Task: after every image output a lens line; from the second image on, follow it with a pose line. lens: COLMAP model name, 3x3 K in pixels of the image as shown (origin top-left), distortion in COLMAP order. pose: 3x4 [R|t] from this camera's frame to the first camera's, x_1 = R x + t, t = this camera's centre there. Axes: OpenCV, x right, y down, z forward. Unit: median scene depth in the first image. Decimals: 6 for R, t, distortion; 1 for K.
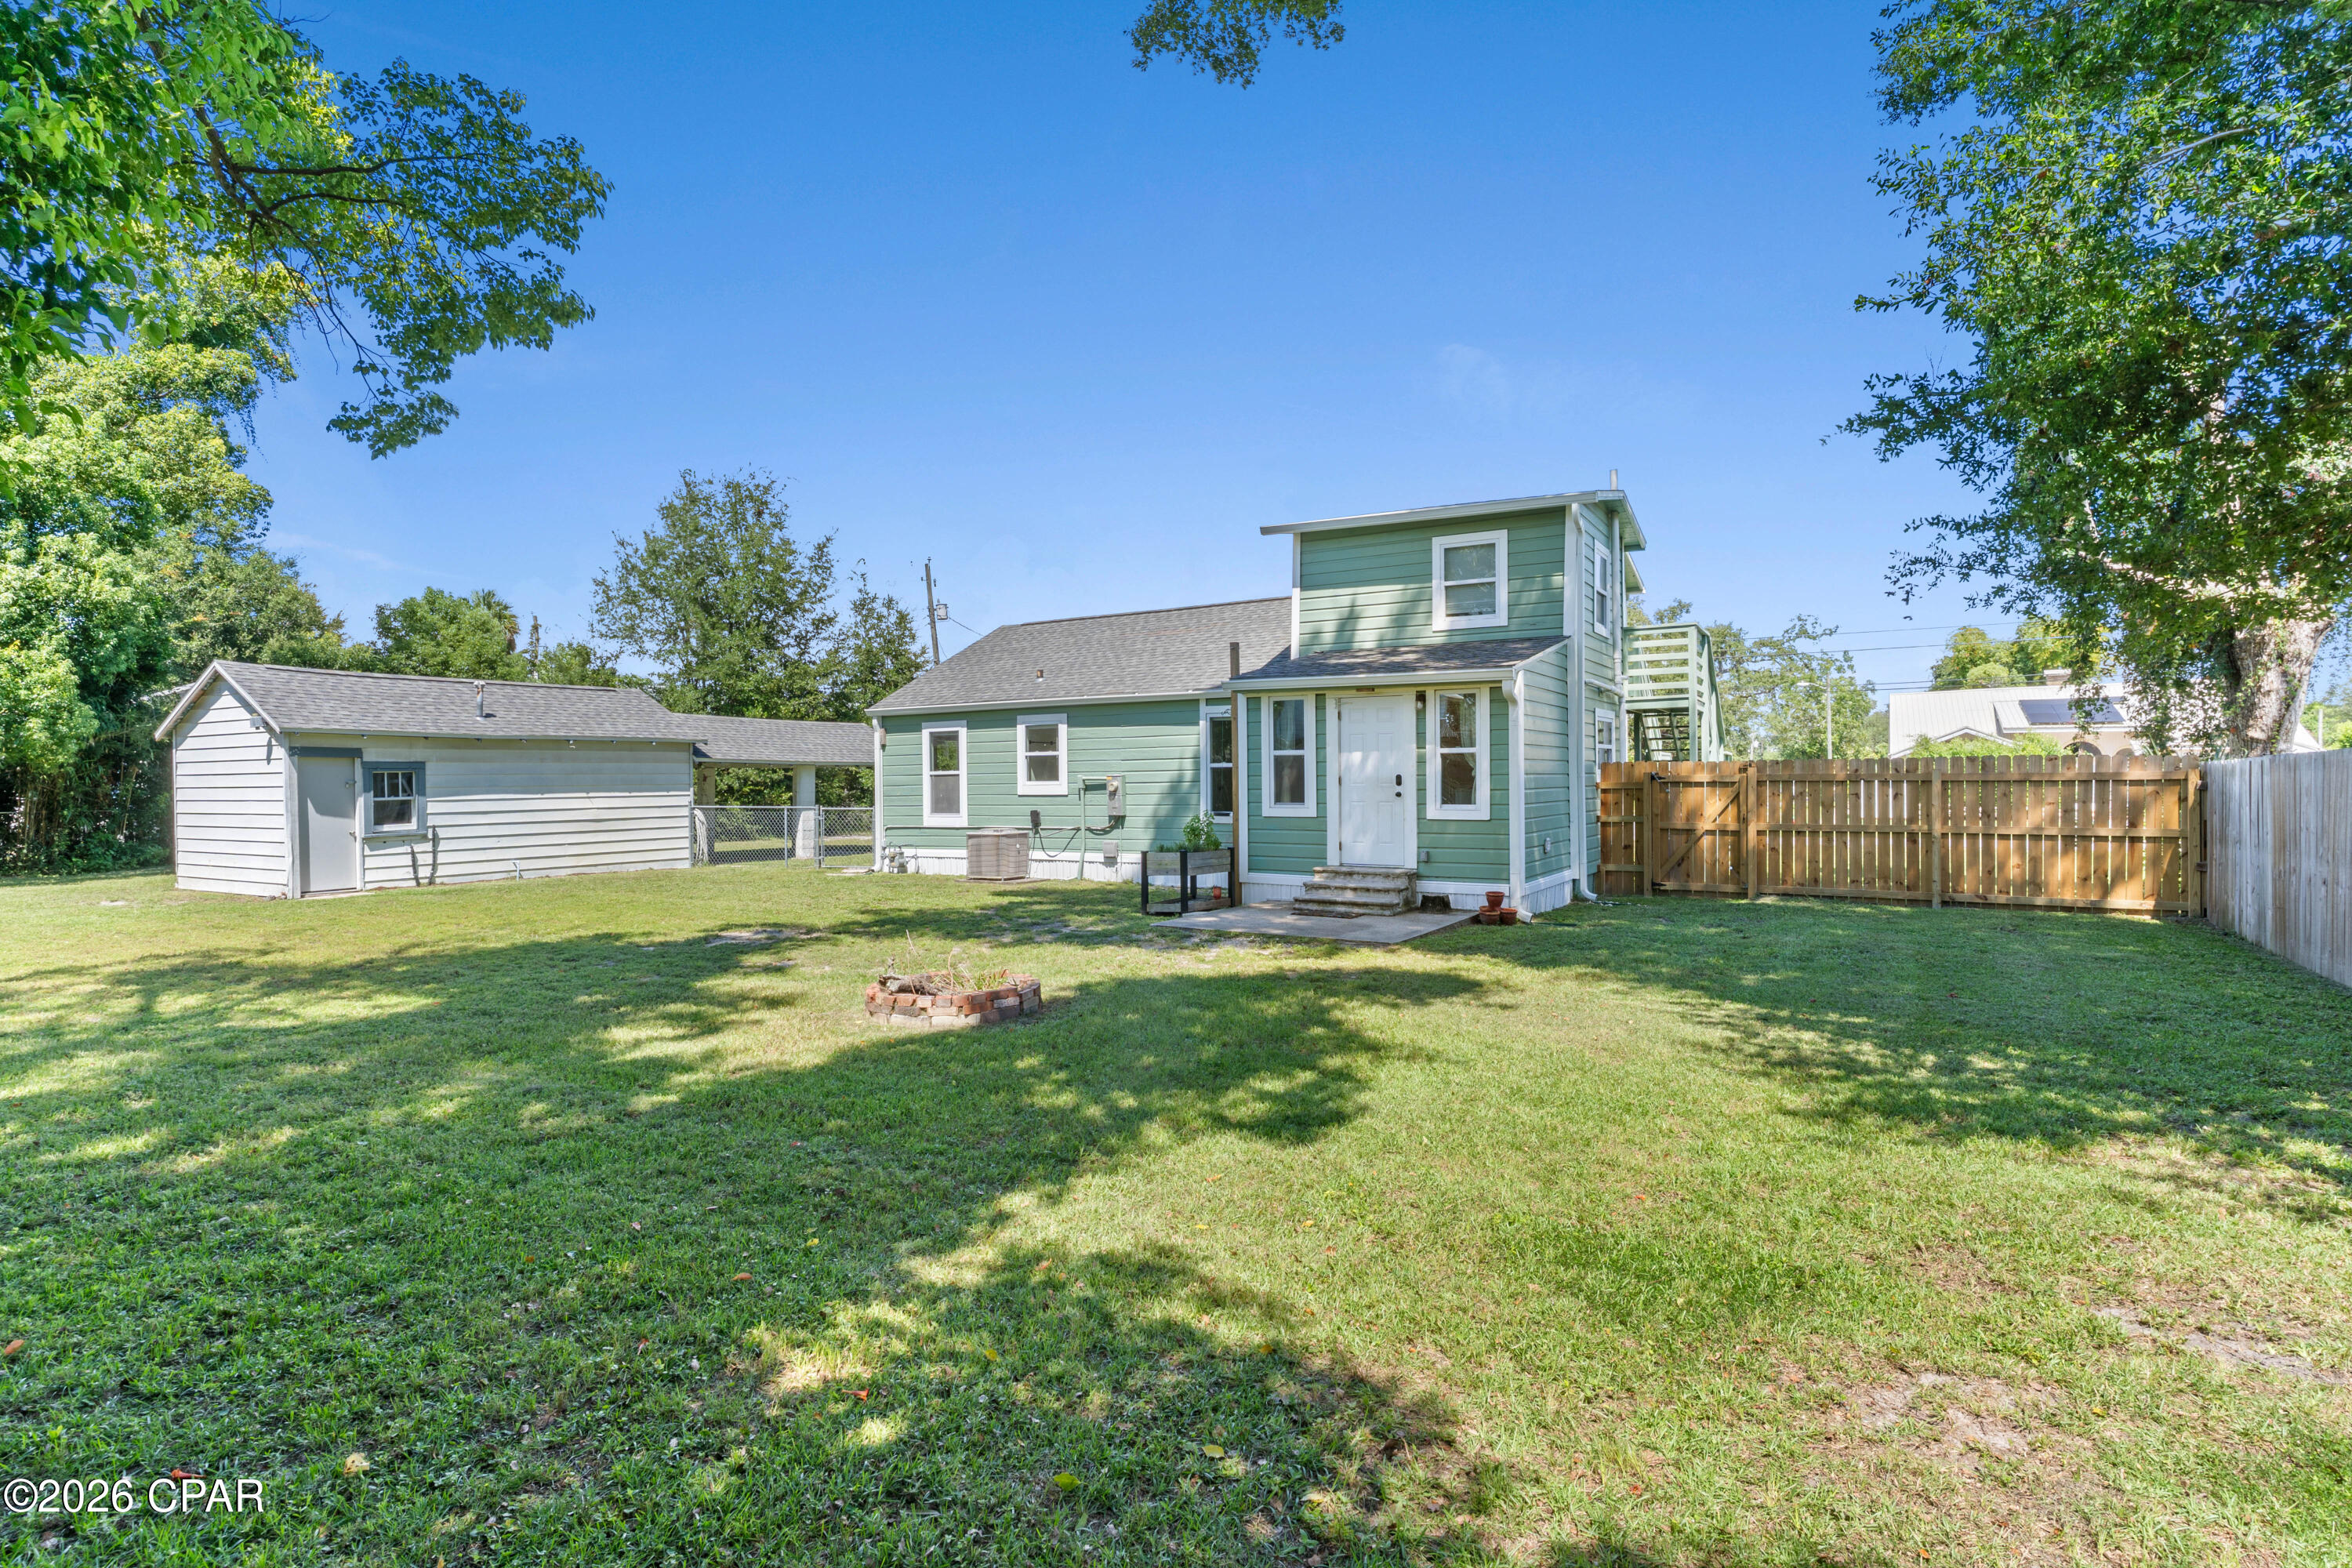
lens RADIAL K [[1259.4, 0, 1174.2], [0, 1259.4, 789.0], [0, 0, 1]] dist [0.000437, 0.000112]
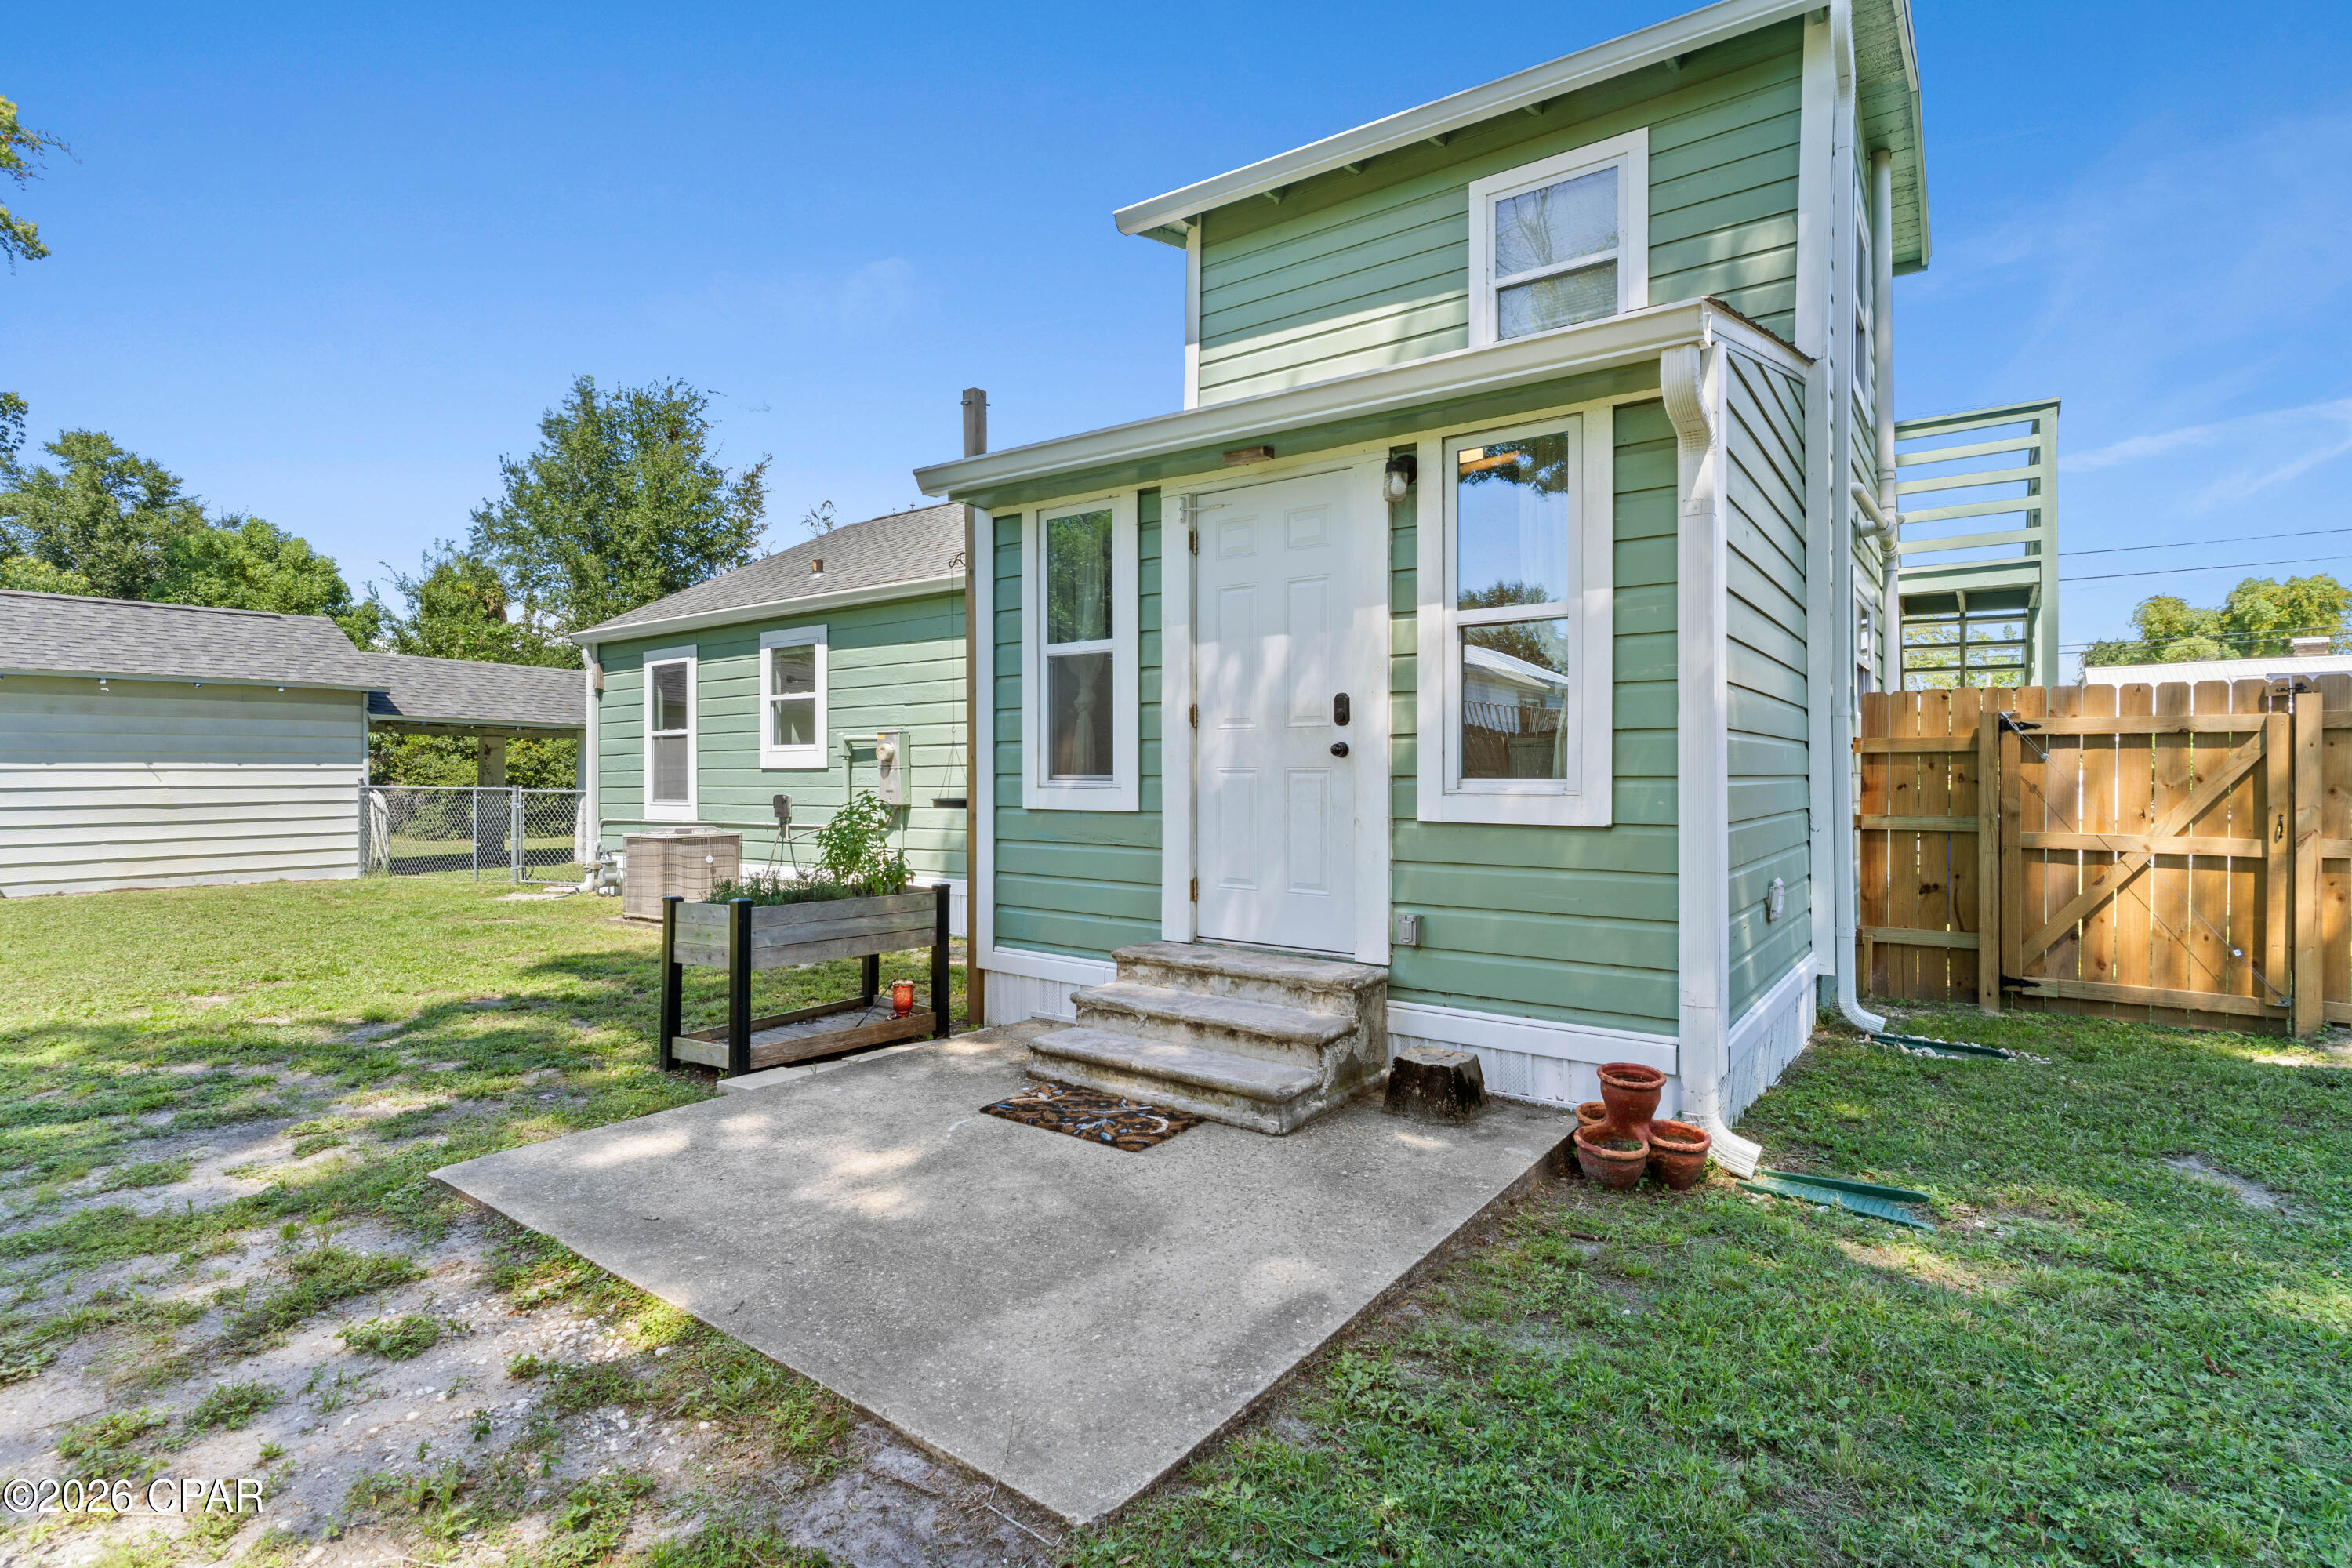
lens RADIAL K [[1137.1, 0, 1178.0], [0, 1137.1, 776.7], [0, 0, 1]] dist [-0.003087, 0.002403]
pose [[0.995261, 0.006453, -0.097021, 0.142253], [-0.007055, 0.999958, -0.005855, 0.012180], [0.096979, 0.006511, 0.995265, 0.590966]]
